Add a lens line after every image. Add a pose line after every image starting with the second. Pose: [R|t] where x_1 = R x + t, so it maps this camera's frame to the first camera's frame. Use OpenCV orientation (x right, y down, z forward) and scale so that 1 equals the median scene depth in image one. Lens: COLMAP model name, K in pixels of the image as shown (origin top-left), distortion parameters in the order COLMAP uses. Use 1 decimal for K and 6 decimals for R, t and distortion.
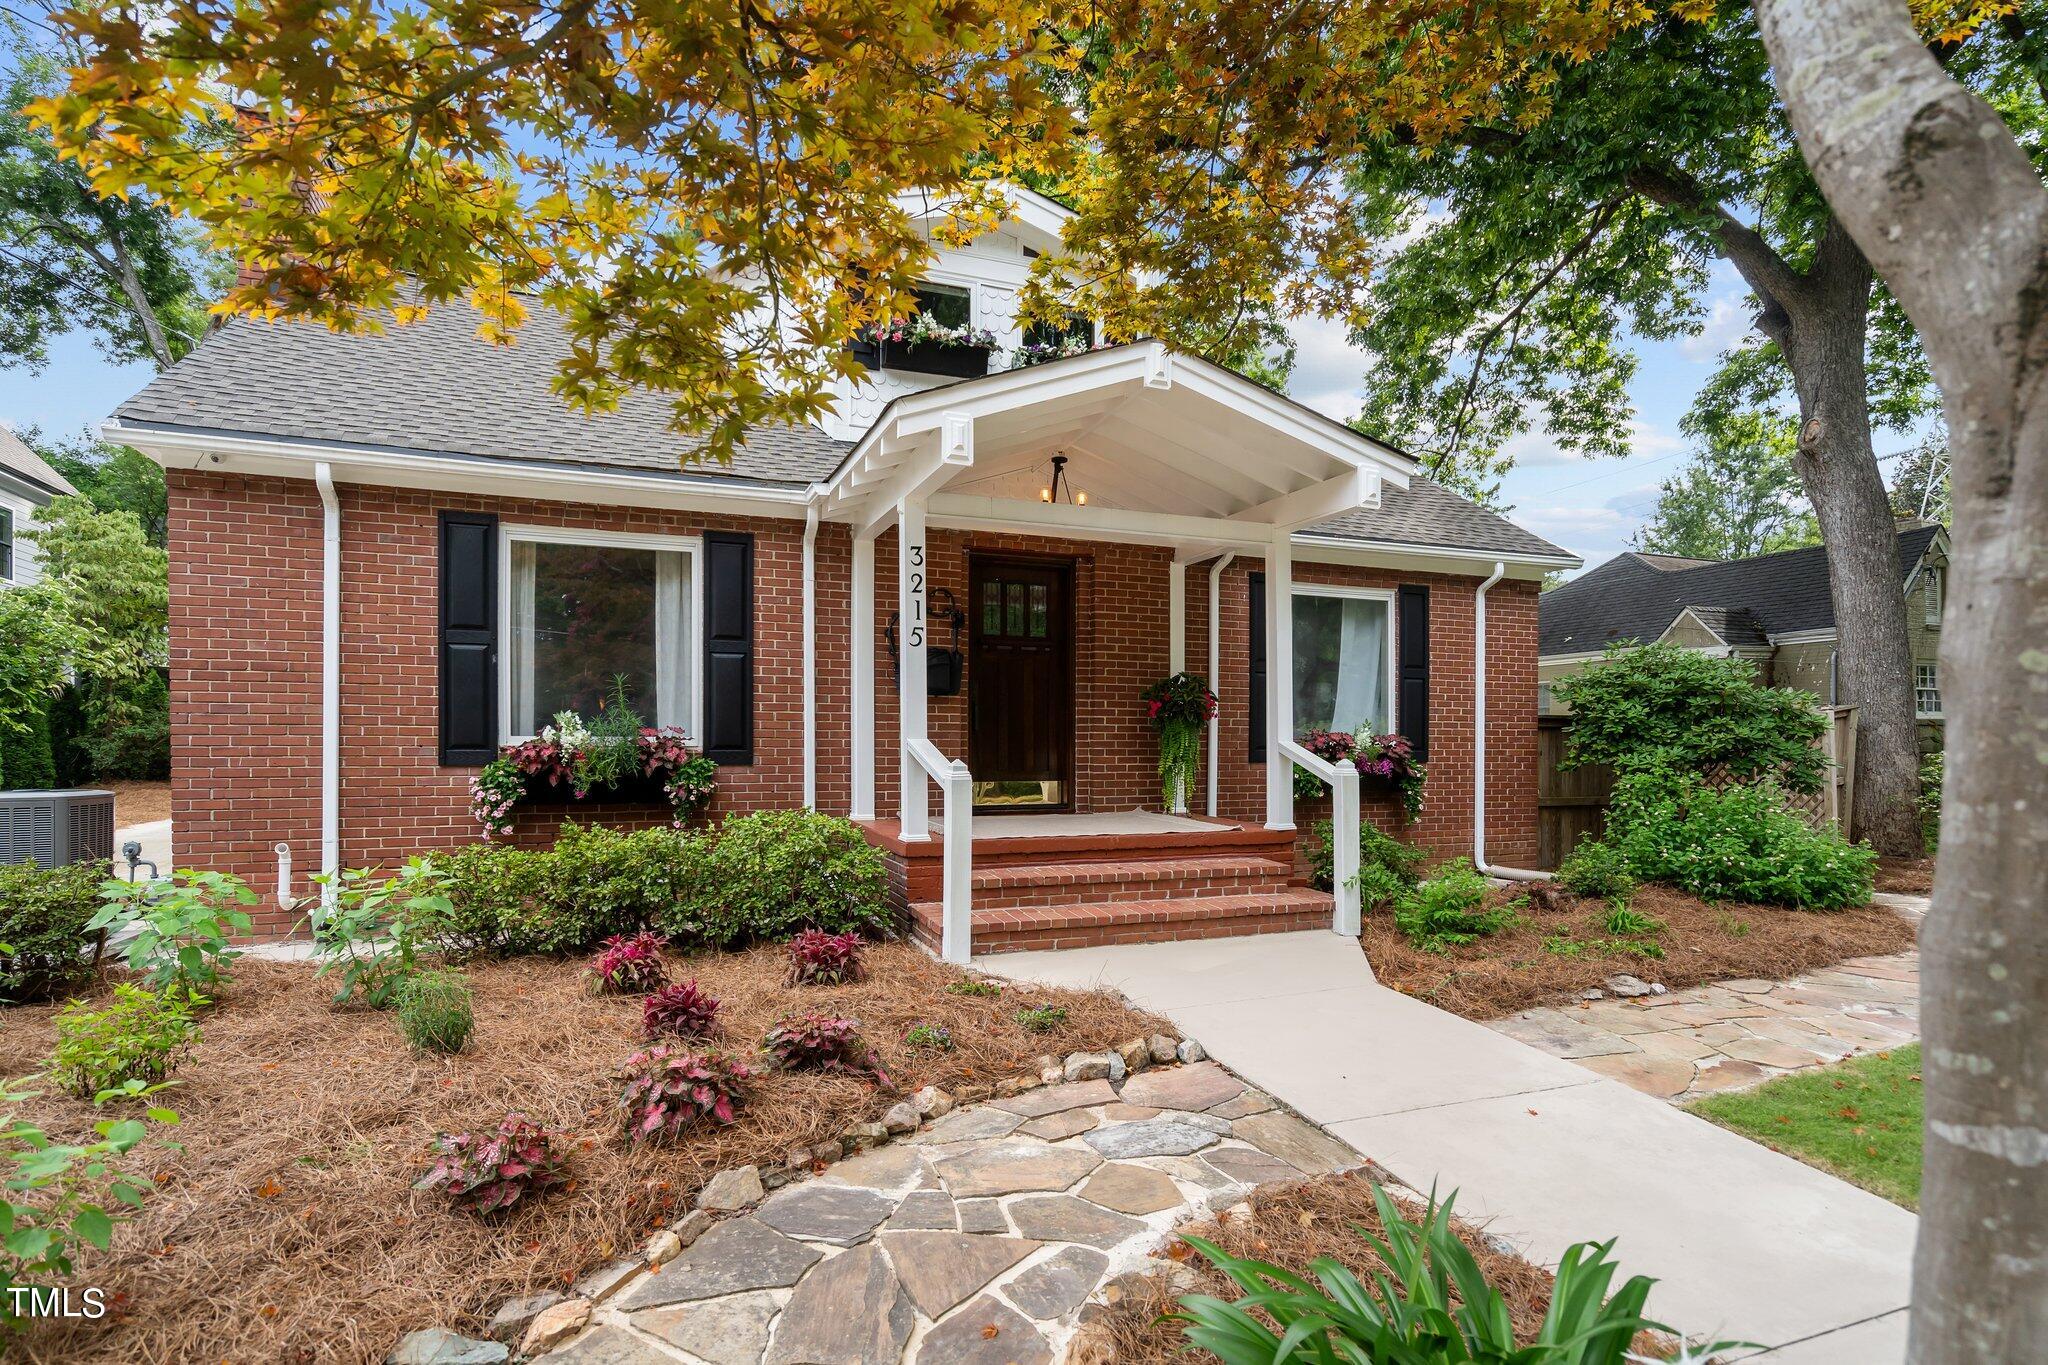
lens RADIAL K [[1024.0, 0, 1026.4], [0, 1024.0, 752.1], [0, 0, 1]] dist [0.001012, 0.001347]
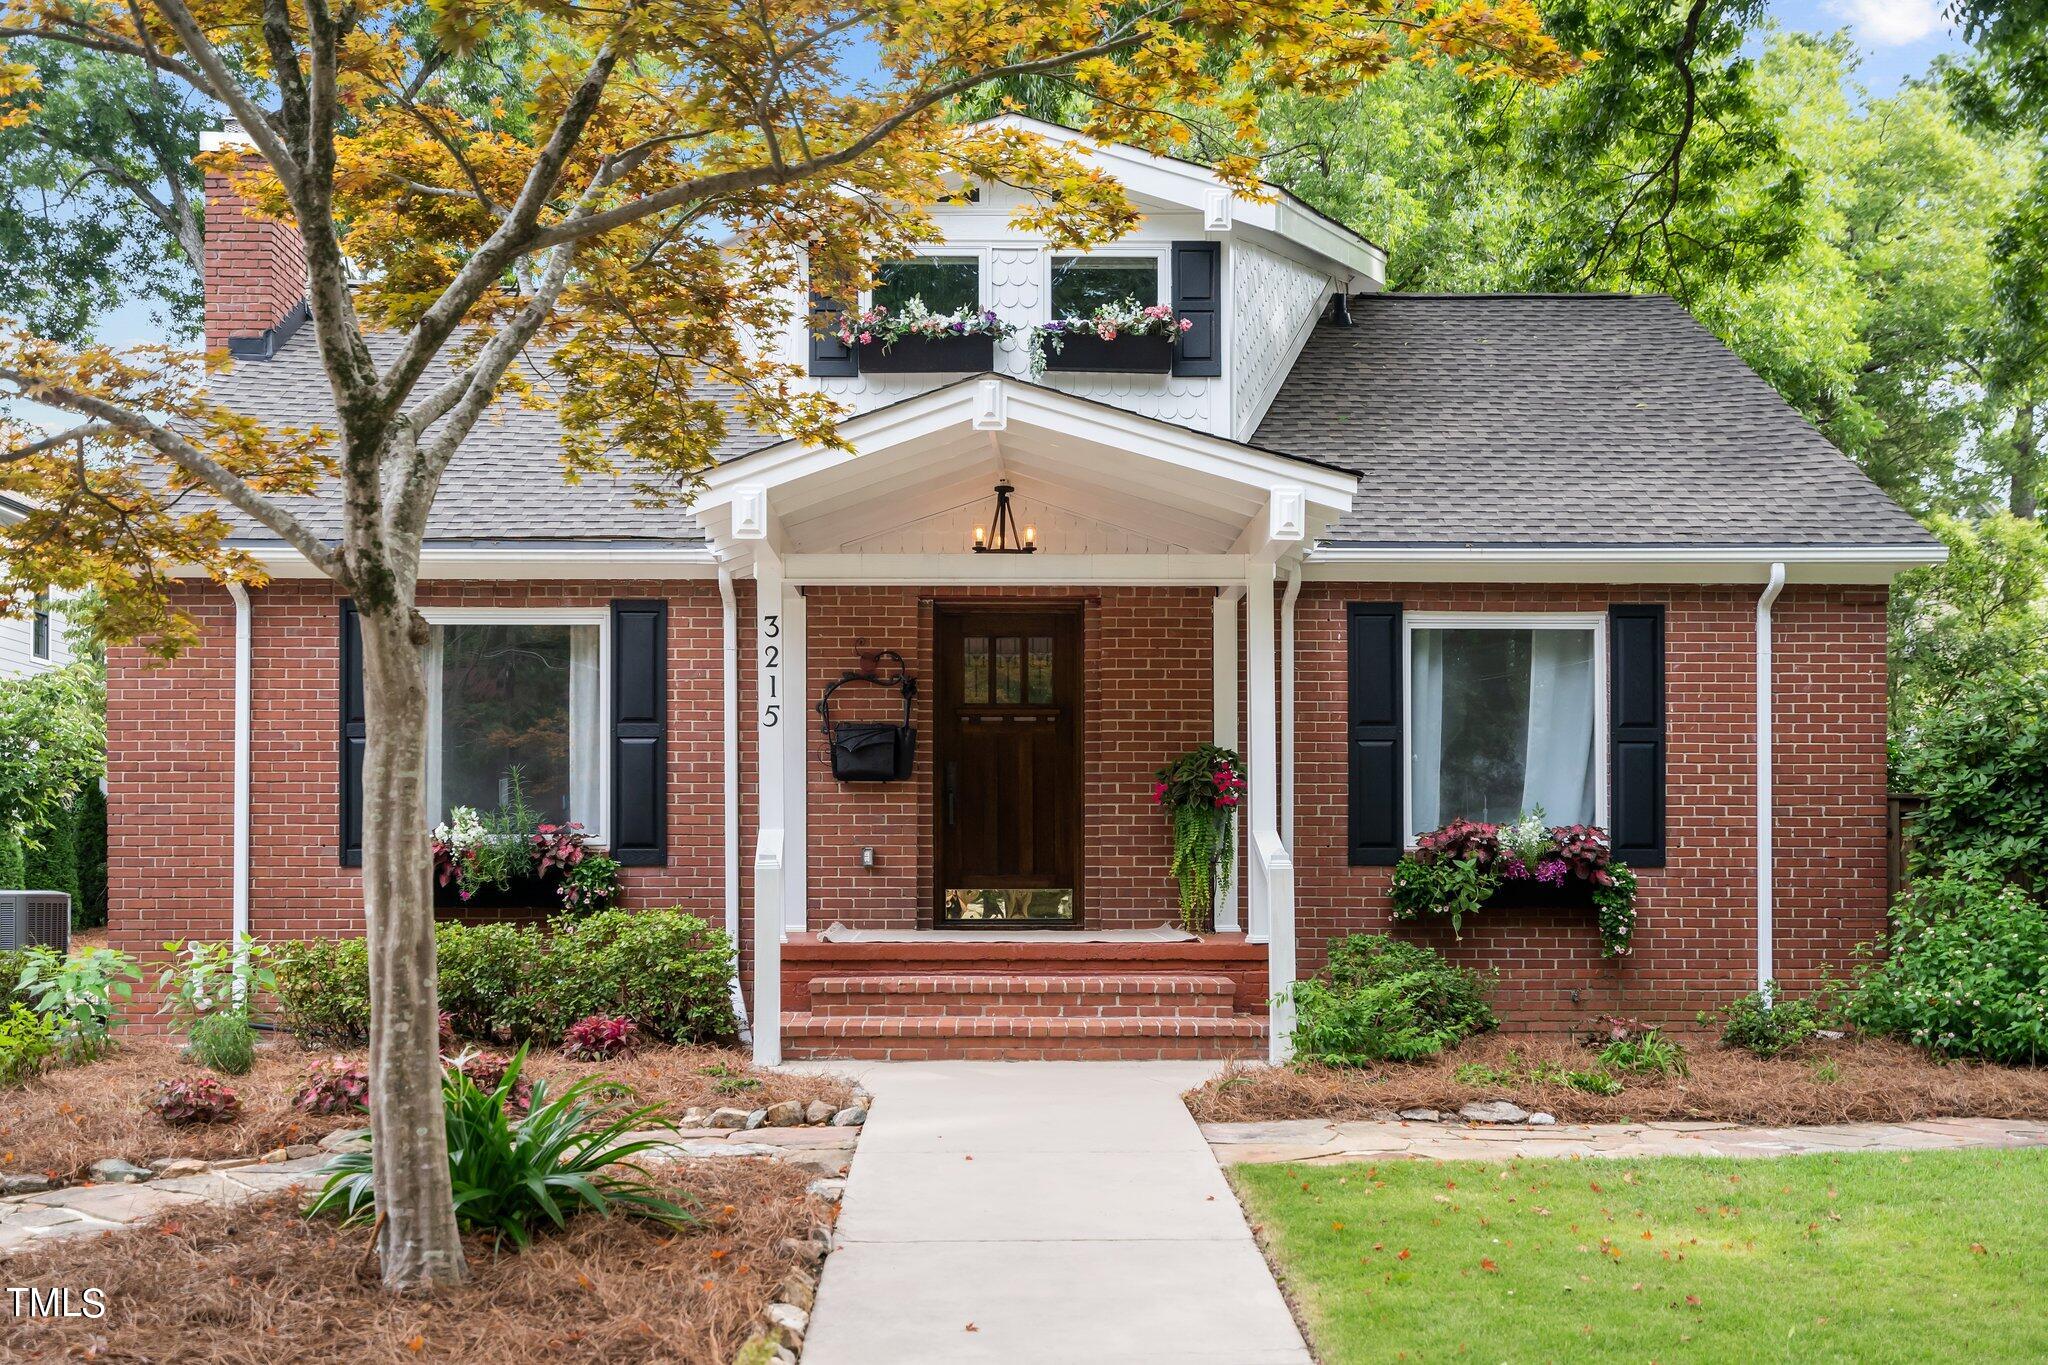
lens RADIAL K [[2093.4, 0, 1064.5], [0, 2093.4, 827.7], [0, 0, 1]] dist [0.019009, 0.000000]
pose [[0.942276, -0.015122, -0.334495, 0.630916], [0.001368, 0.999145, -0.041315, 0.052556], [0.334833, 0.038473, 0.941492, -0.538294]]
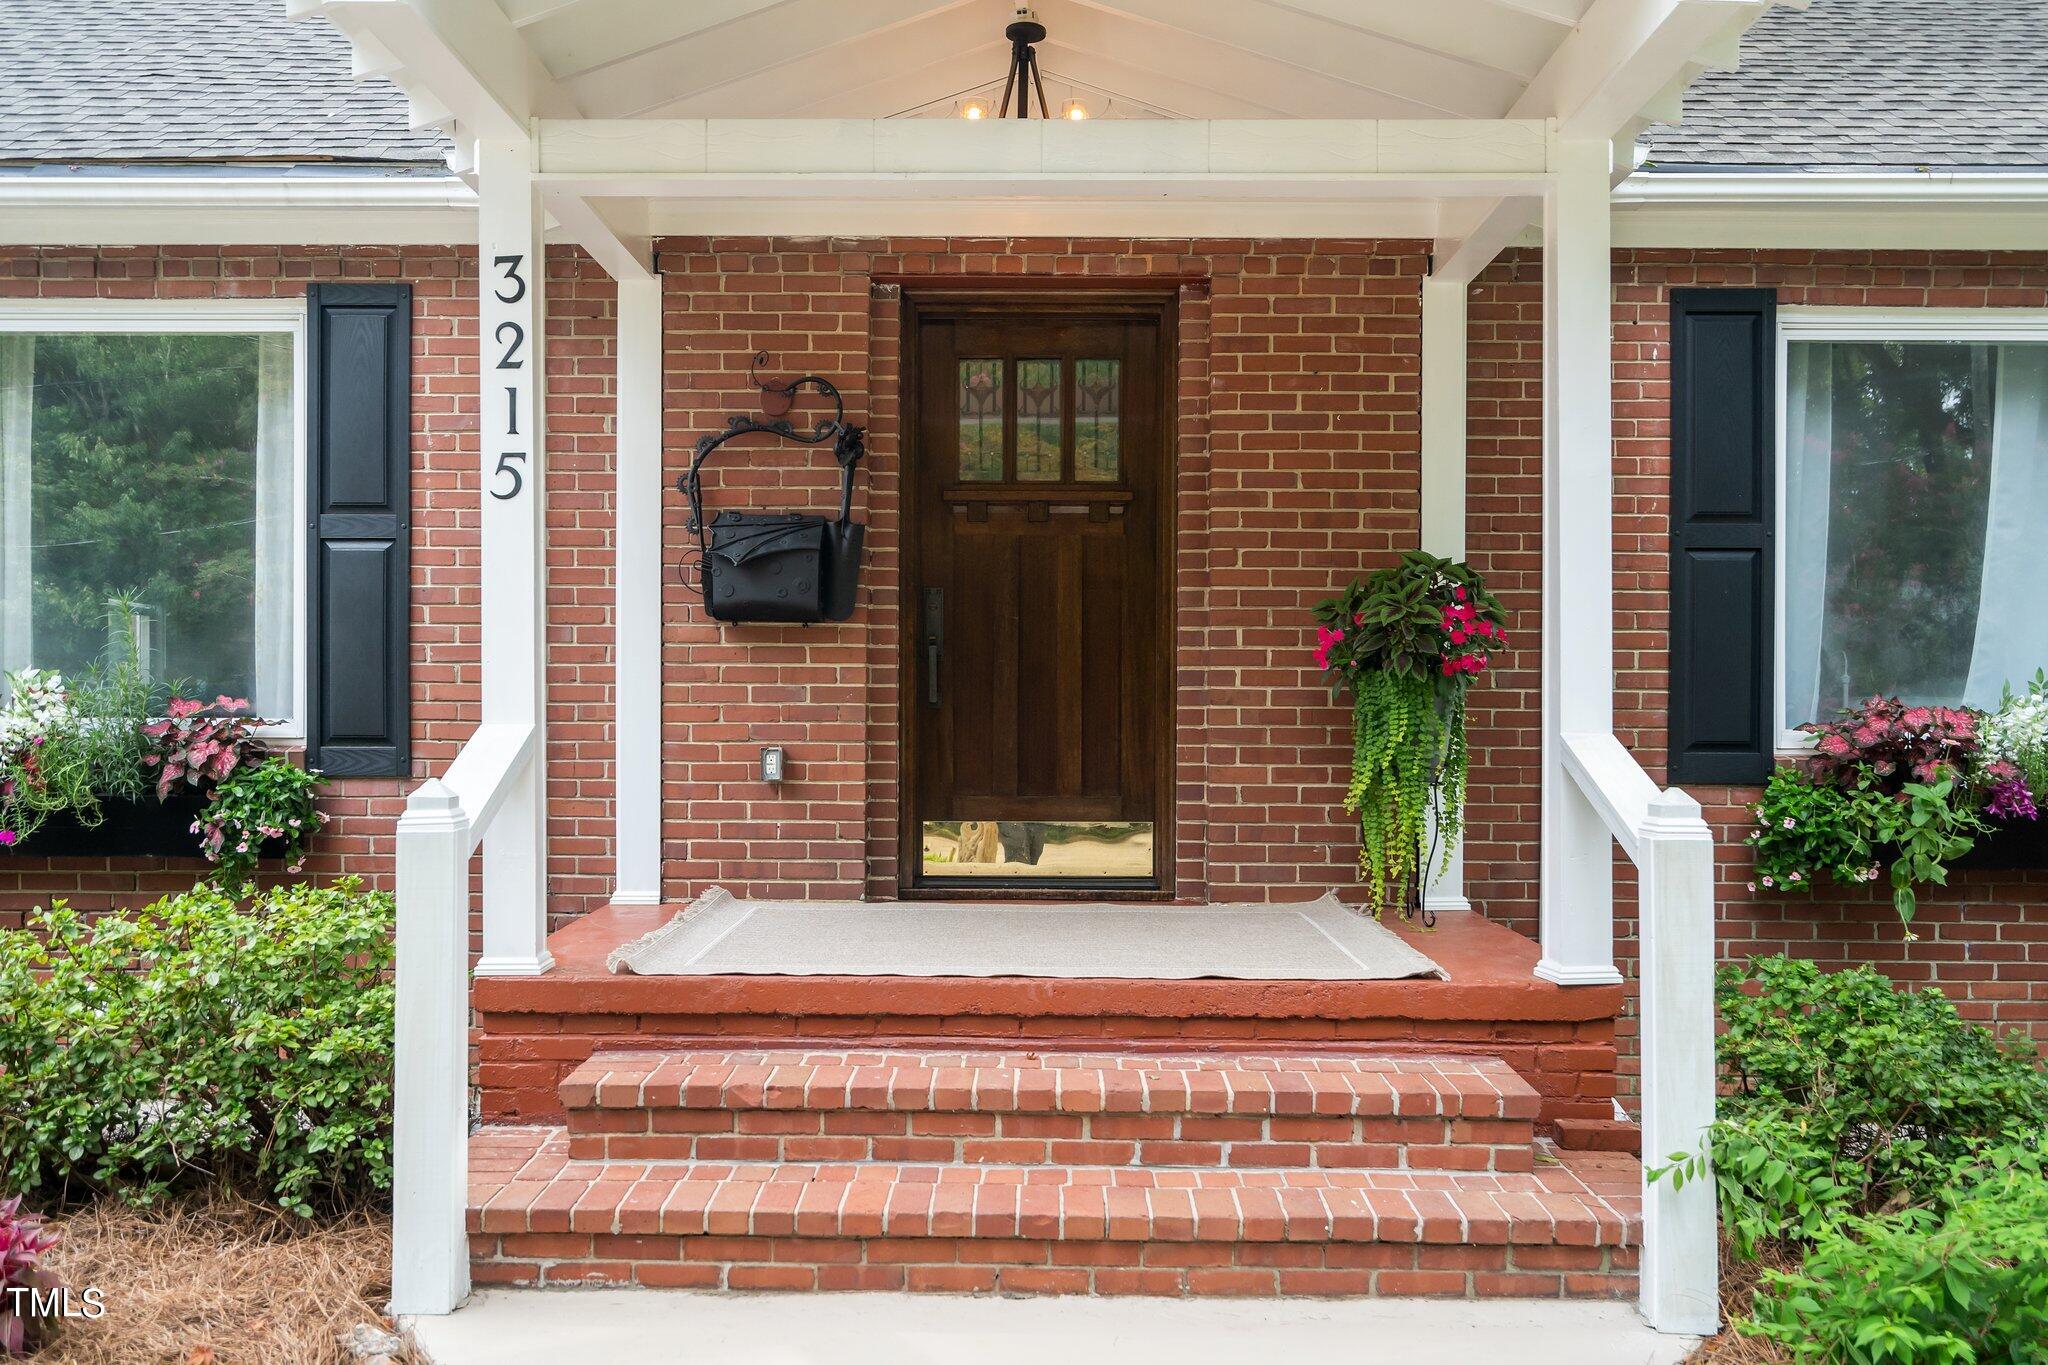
lens RADIAL K [[1765.3, 0, 1036.6], [0, 1765.3, 741.6], [0, 0, 1]] dist [0.004768, 0.002350]
pose [[0.924999, 0.006226, -0.379918, 0.303285], [-0.005369, 0.999980, 0.003313, -0.008380], [0.379931, -0.001025, 0.925014, 0.360314]]
